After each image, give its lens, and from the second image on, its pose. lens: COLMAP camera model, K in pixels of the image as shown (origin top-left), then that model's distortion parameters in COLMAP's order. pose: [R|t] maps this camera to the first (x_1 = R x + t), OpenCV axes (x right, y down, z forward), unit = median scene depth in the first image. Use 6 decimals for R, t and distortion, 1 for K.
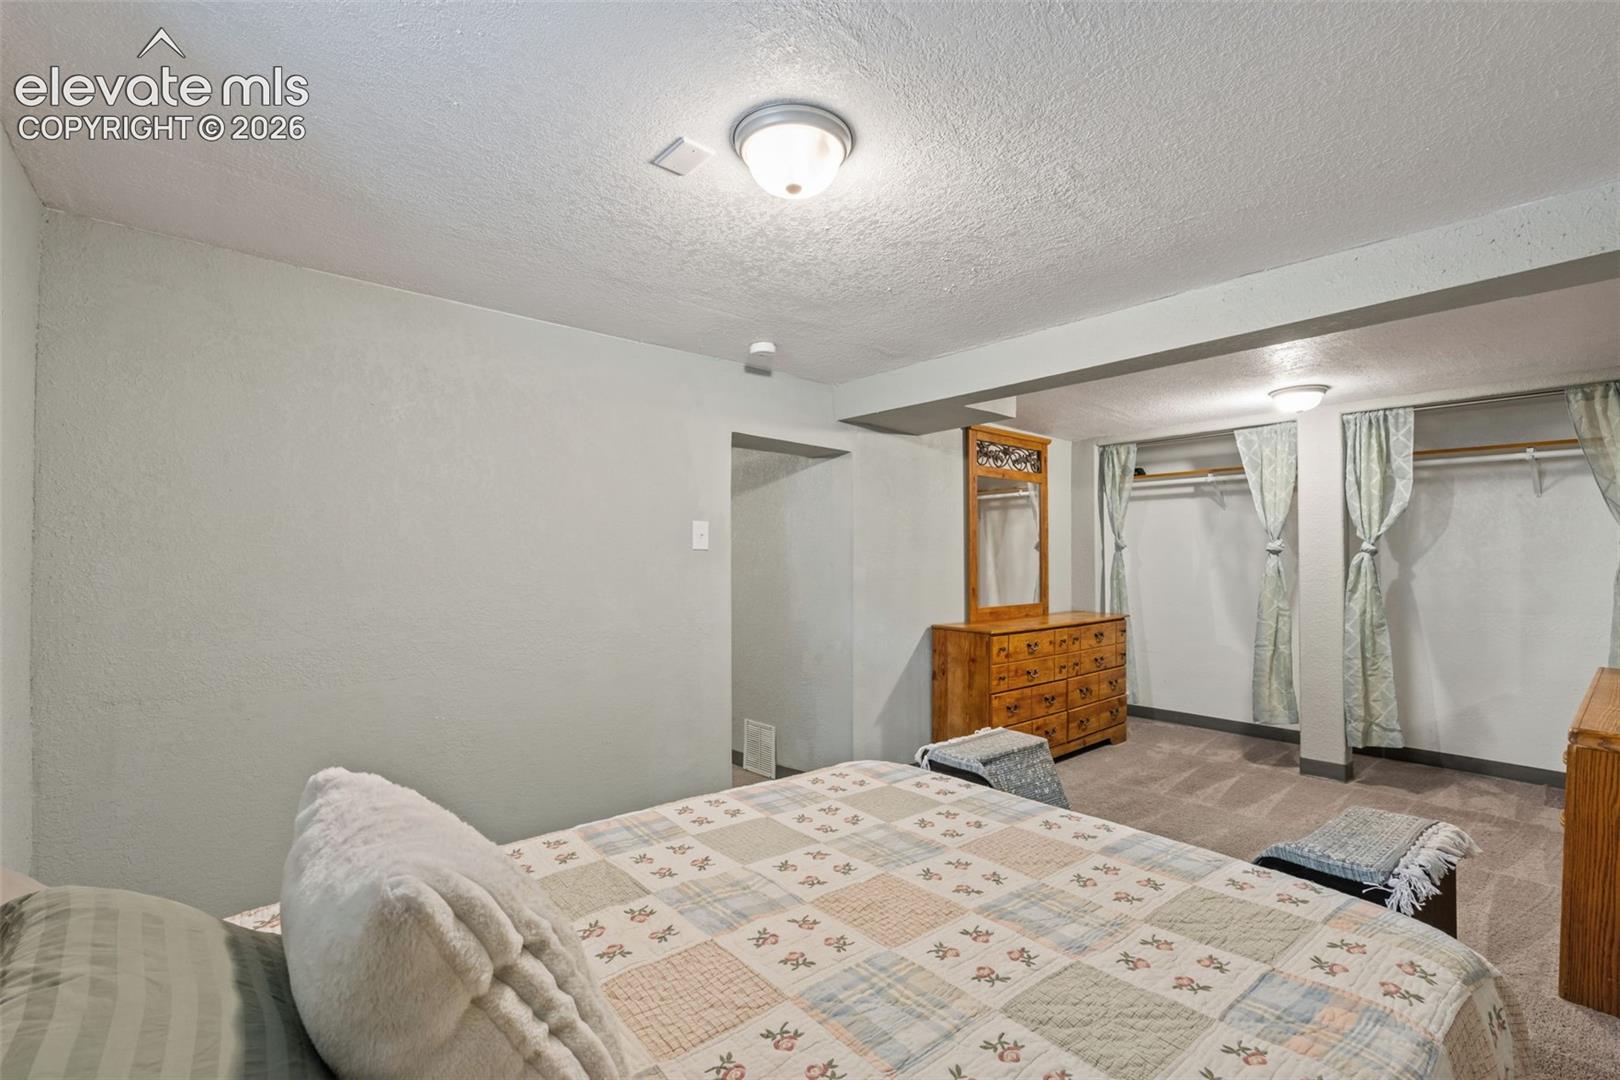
lens RADIAL K [[717.0, 0, 809.3], [0, 717.0, 547.1], [0, 0, 1]] dist [-0.003286, 0.000213]
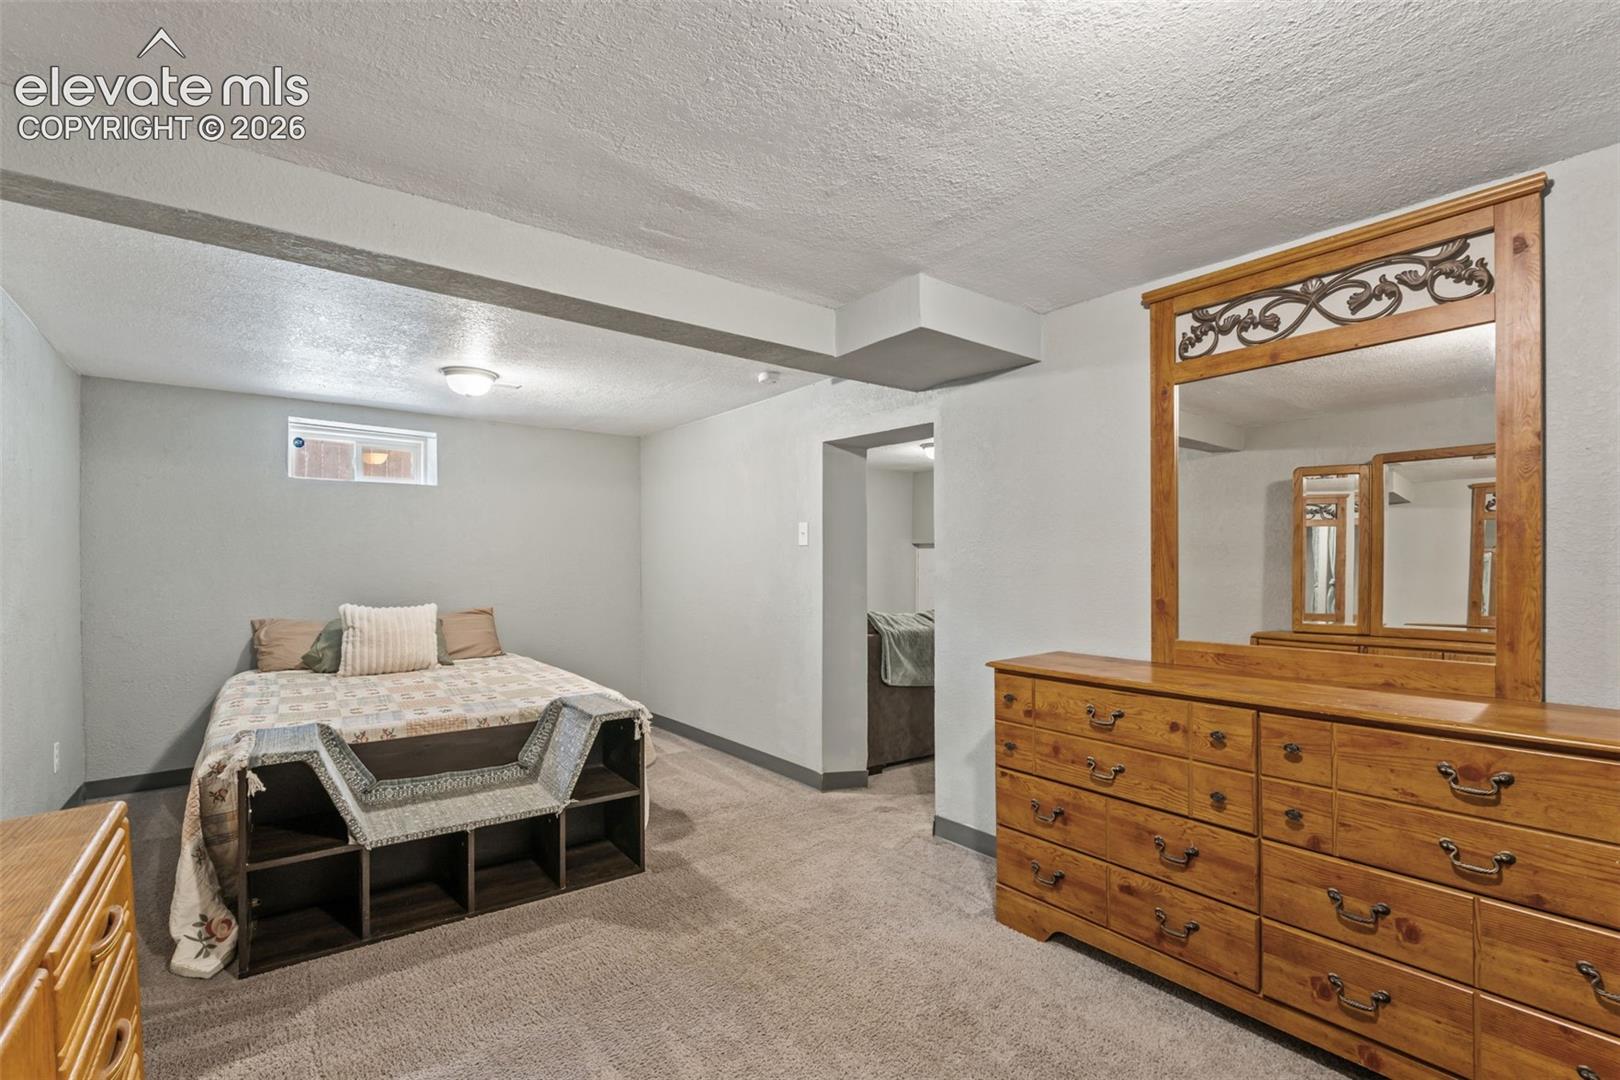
lens RADIAL K [[717.0, 0, 807.7], [0, 717.0, 568.0], [0, 0, 1]] dist [-0.003286, 0.000213]
pose [[-0.055620, 0.003476, -0.998446, 0.799663], [0.013092, 0.999911, 0.002752, 0.028774], [0.998366, -0.012919, -0.055661, 0.796145]]
